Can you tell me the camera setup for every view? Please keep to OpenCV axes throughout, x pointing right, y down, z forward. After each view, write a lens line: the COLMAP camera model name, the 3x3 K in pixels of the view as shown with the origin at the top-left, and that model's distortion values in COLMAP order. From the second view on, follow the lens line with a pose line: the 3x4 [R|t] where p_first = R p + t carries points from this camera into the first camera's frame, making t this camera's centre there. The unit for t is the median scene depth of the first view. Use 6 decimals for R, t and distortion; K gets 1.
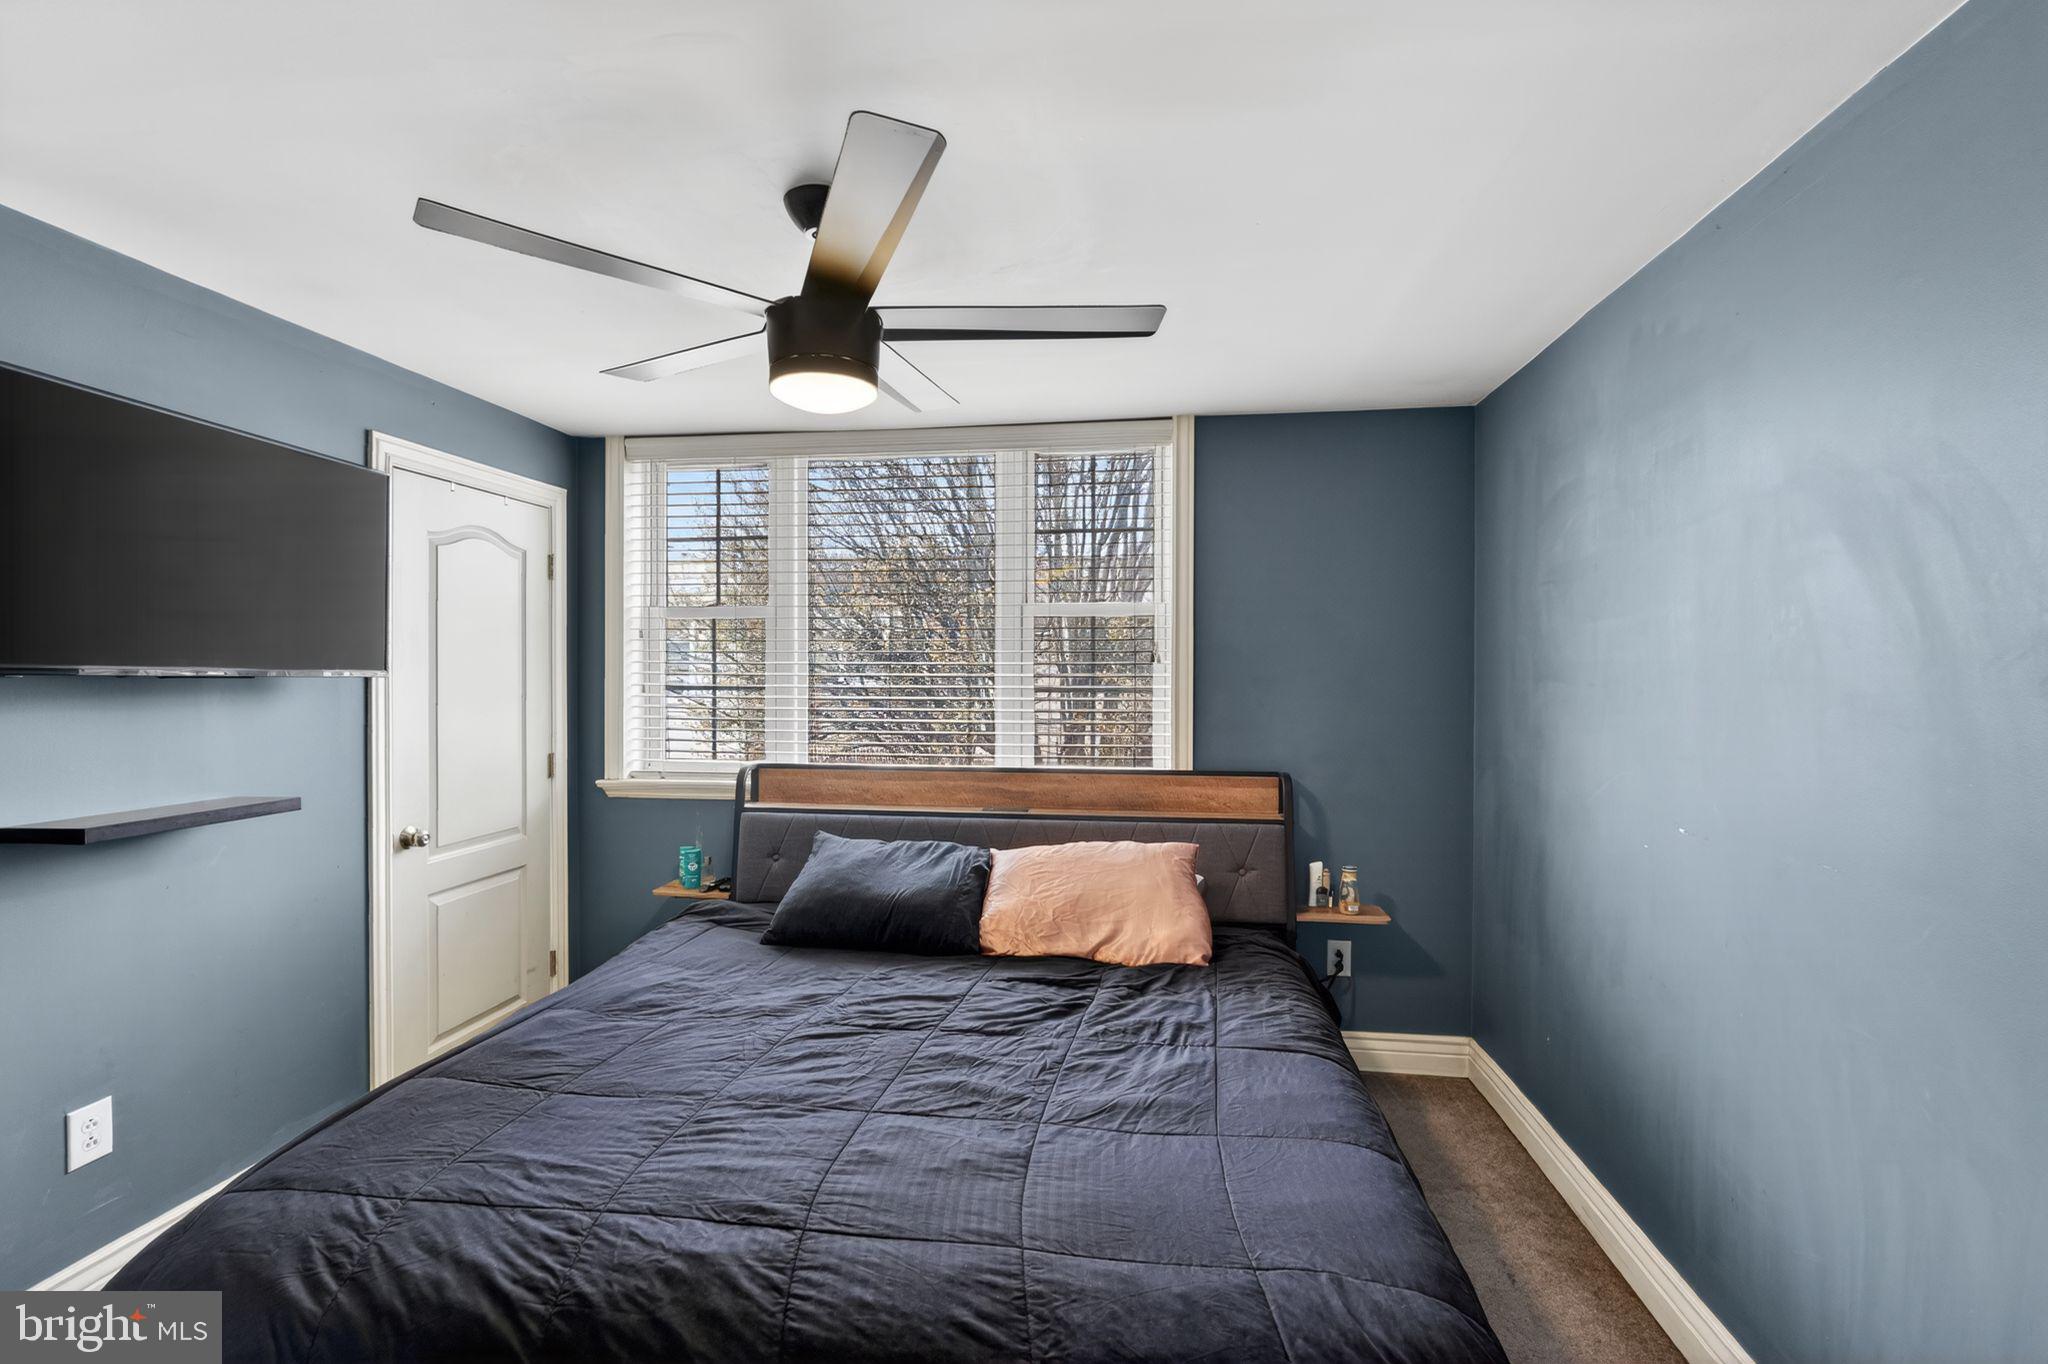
lens RADIAL K [[896.5, 0, 1025.2], [0, 896.5, 674.8], [0, 0, 1]] dist [-0.026079, 0.000024]
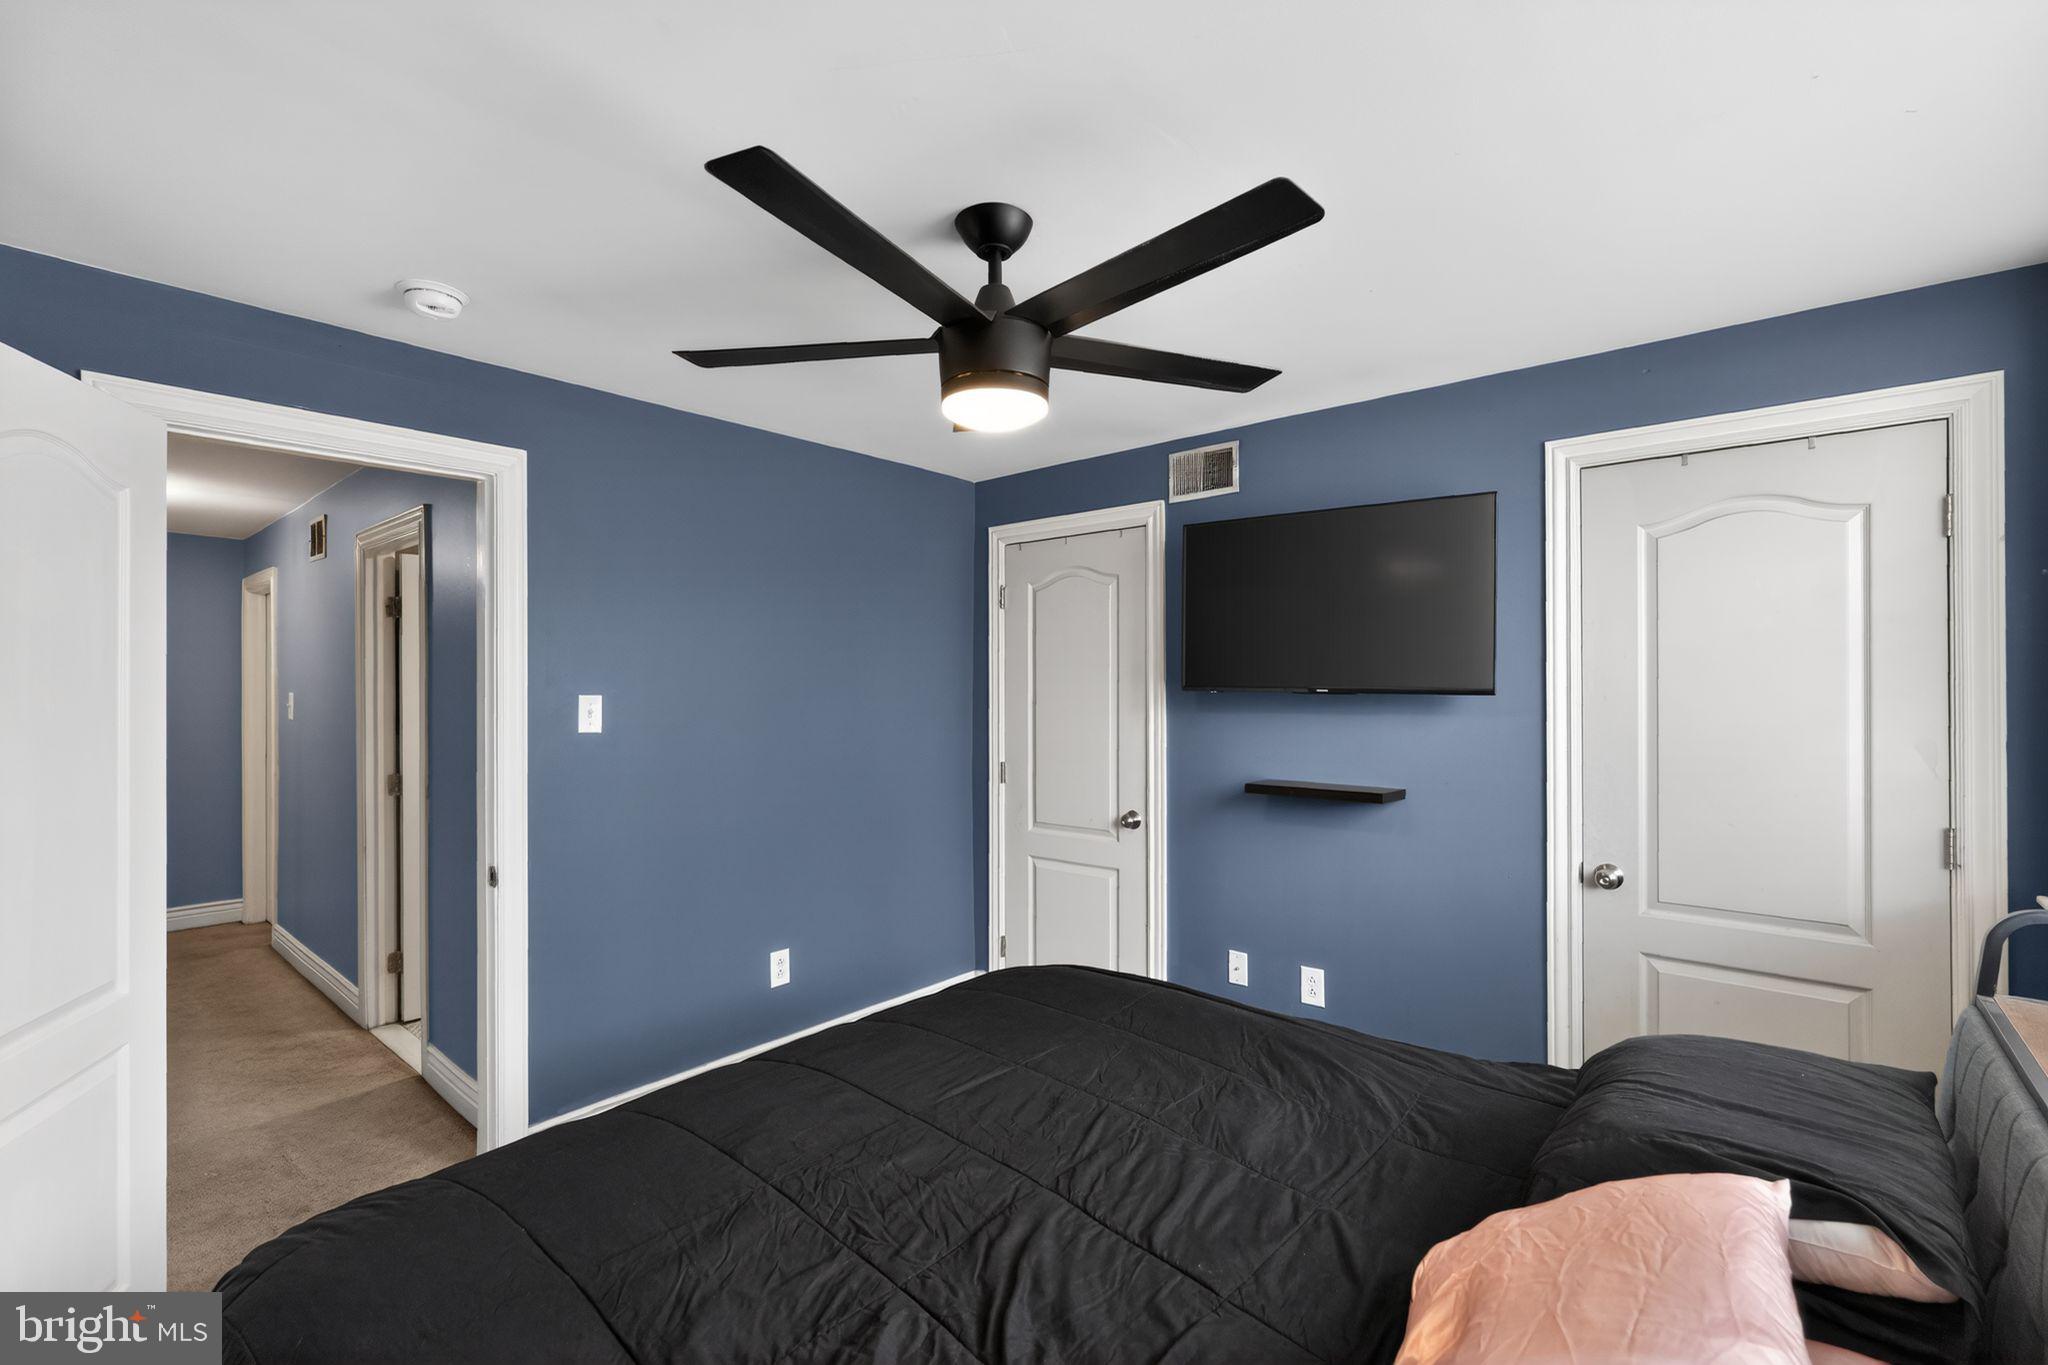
lens RADIAL K [[896.5, 0, 1025.2], [0, 896.5, 675.3], [0, 0, 1]] dist [-0.026079, 0.000024]
pose [[-0.534846, -0.006592, -0.844924, 0.393056], [-0.010721, 0.999942, -0.001014, -0.011824], [0.844881, 0.008516, -0.534886, 1.038712]]
